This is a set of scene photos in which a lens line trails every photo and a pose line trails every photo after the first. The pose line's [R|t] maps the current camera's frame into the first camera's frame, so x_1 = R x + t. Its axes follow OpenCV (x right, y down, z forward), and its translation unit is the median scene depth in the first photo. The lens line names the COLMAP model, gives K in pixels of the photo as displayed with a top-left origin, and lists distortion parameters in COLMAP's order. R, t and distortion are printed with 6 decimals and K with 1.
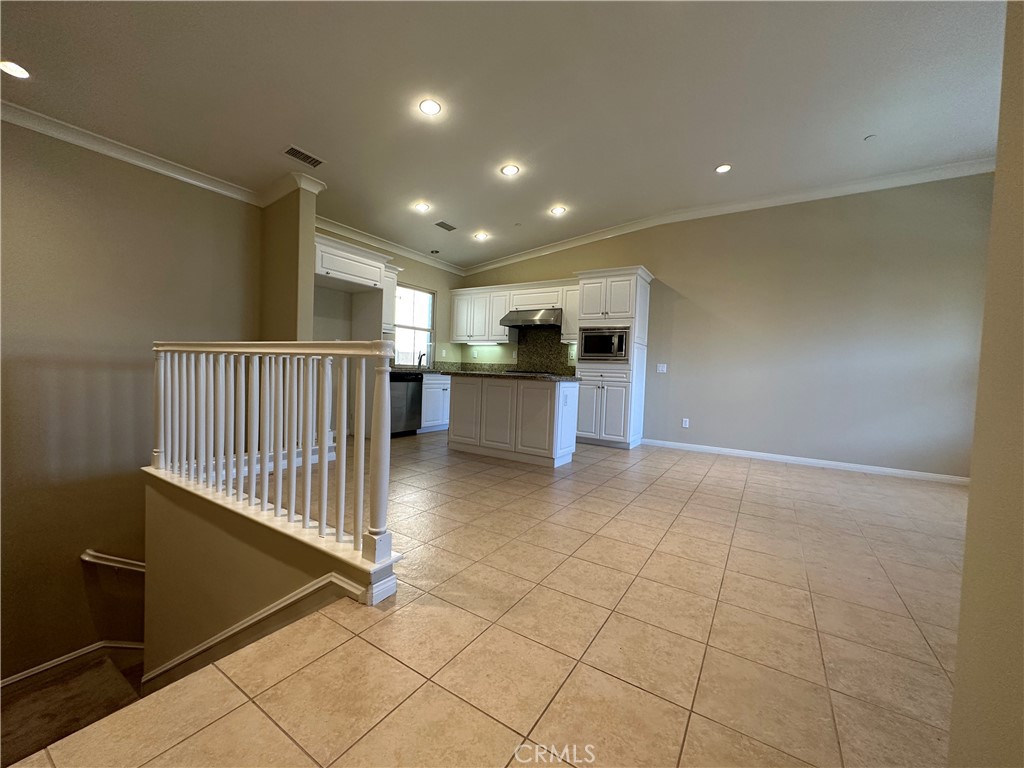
lens RADIAL K [[402.7, 0, 514.0], [0, 402.7, 387.8], [0, 0, 1]] dist [-0.001493, 0.000242]
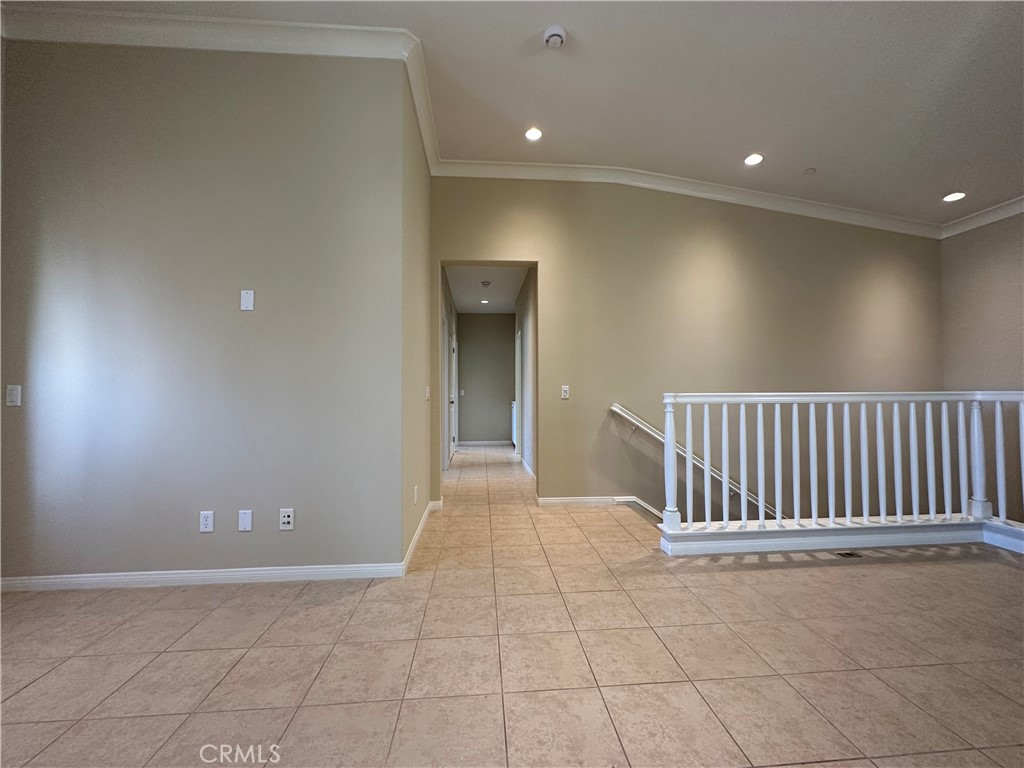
lens RADIAL K [[402.7, 0, 516.5], [0, 402.7, 383.2], [0, 0, 1]] dist [-0.001493, 0.000242]
pose [[-0.791544, -0.050111, -0.609054, 0.813528], [-0.054691, 0.998442, -0.011070, -0.070937], [0.608660, 0.024547, -0.793052, 1.320597]]
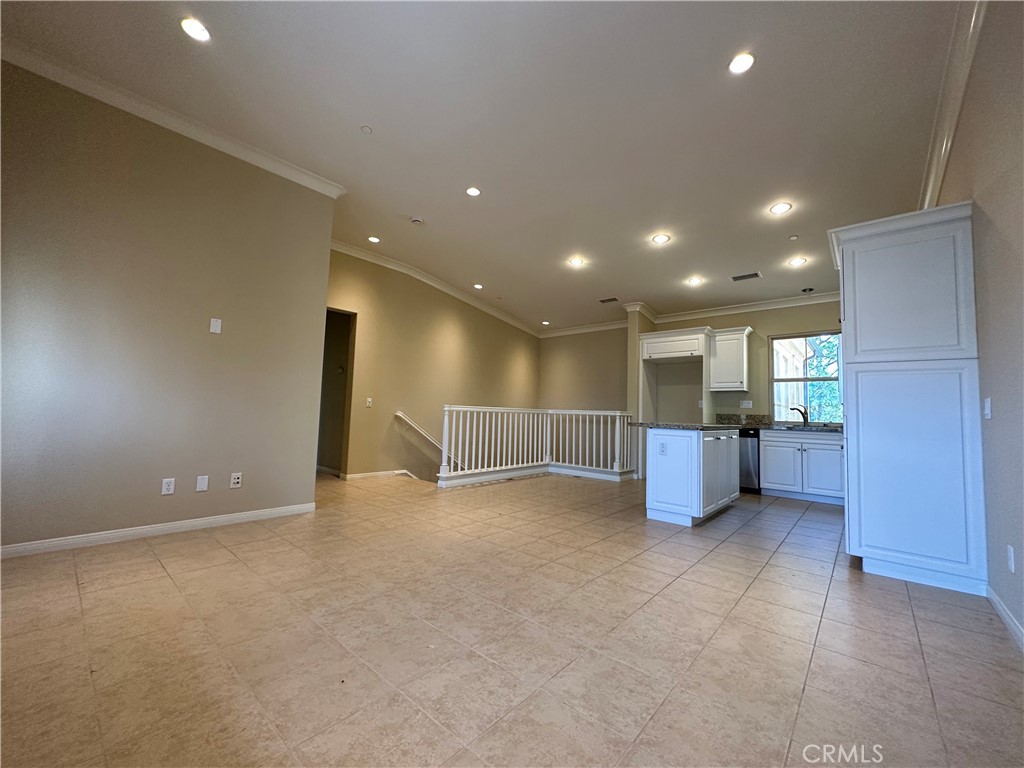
lens RADIAL K [[402.7, 0, 509.4], [0, 402.7, 383.5], [0, 0, 1]] dist [-0.001493, 0.000242]
pose [[-0.146128, -0.119400, -0.982034, 1.911848], [-0.078775, 0.990942, -0.108761, 0.017256], [0.986124, 0.061466, -0.154210, 1.357455]]
